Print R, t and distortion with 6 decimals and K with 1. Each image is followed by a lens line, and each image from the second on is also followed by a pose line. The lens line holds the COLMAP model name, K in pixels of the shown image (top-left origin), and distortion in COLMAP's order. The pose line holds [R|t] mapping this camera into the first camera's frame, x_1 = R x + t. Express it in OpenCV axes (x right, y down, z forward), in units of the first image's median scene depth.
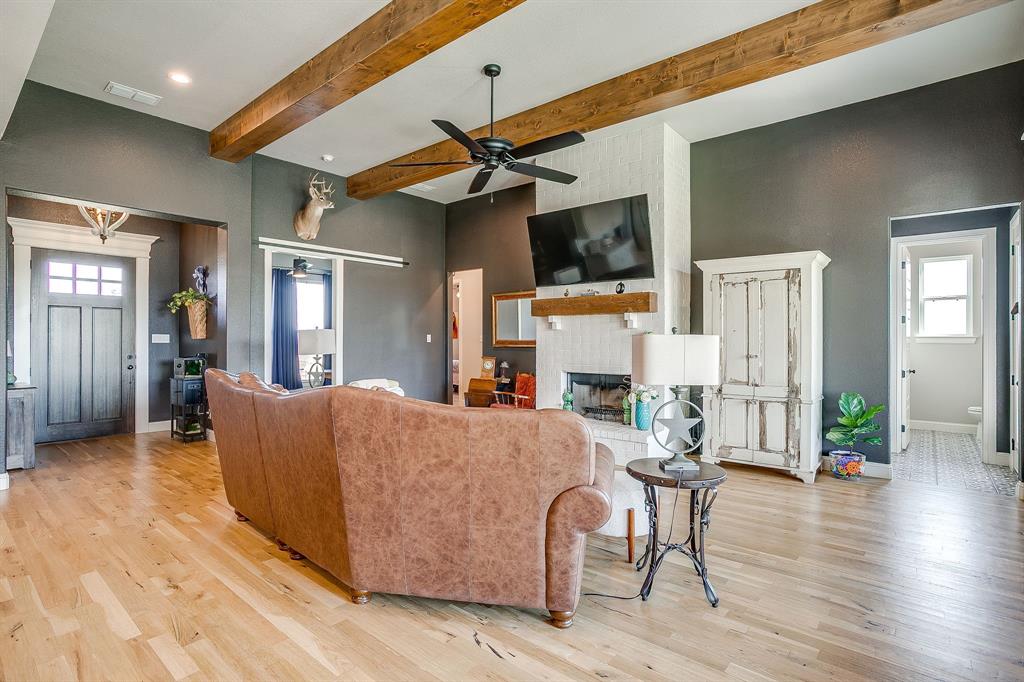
lens RADIAL K [[495.5, 0, 509.1], [0, 495.5, 340.4], [0, 0, 1]] dist [-0.037788, 0.018783]
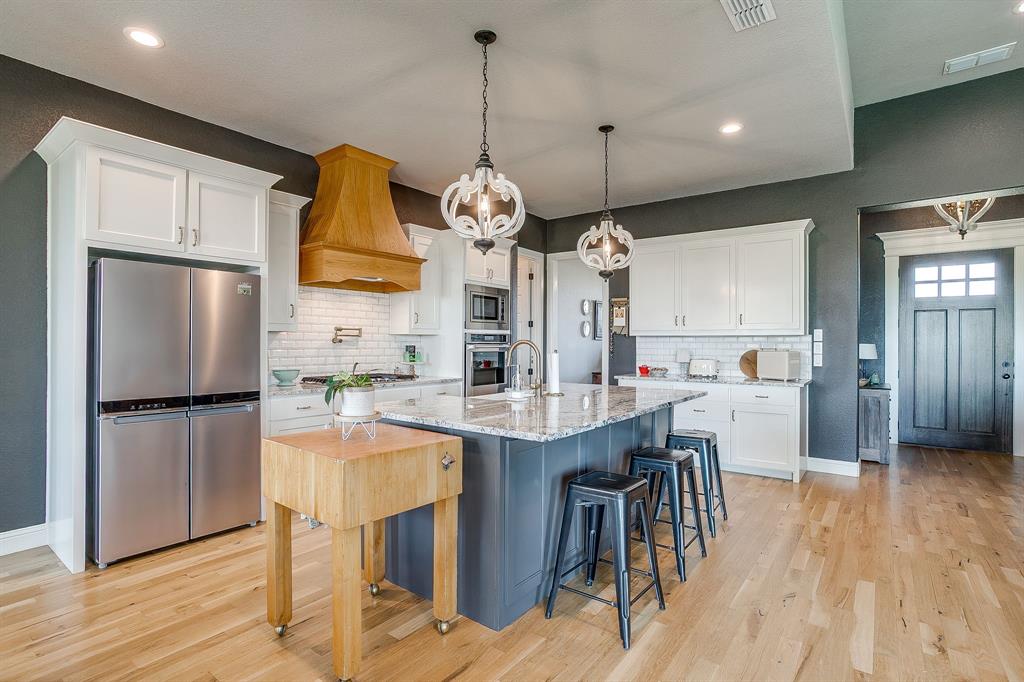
lens RADIAL K [[495.5, 0, 509.1], [0, 495.5, 340.4], [0, 0, 1]] dist [-0.037788, 0.018783]
pose [[0.052078, -0.004299, -0.998634, 0.033124], [-0.003587, 0.999983, -0.004492, -0.001174], [0.998637, 0.003816, 0.052062, 0.089141]]
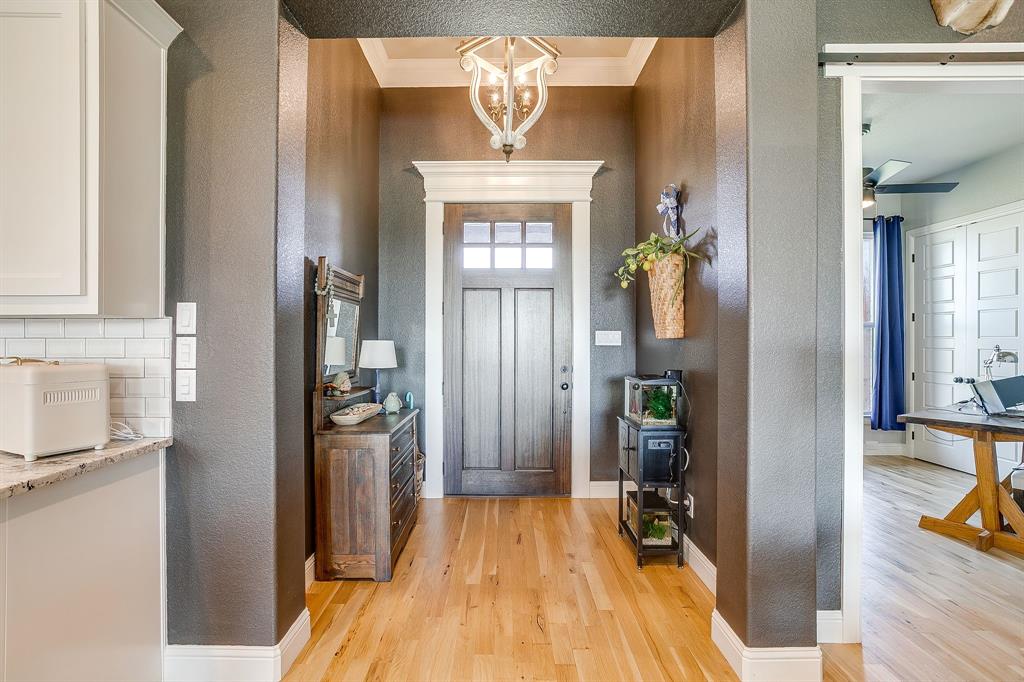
lens RADIAL K [[495.5, 0, 509.1], [0, 495.5, 340.4], [0, 0, 1]] dist [-0.037788, 0.018783]
pose [[0.650212, -0.000259, -0.759753, -0.386913], [0.000807, 1.000000, 0.000350, -0.001417], [0.759753, -0.000840, 0.650212, 0.595049]]
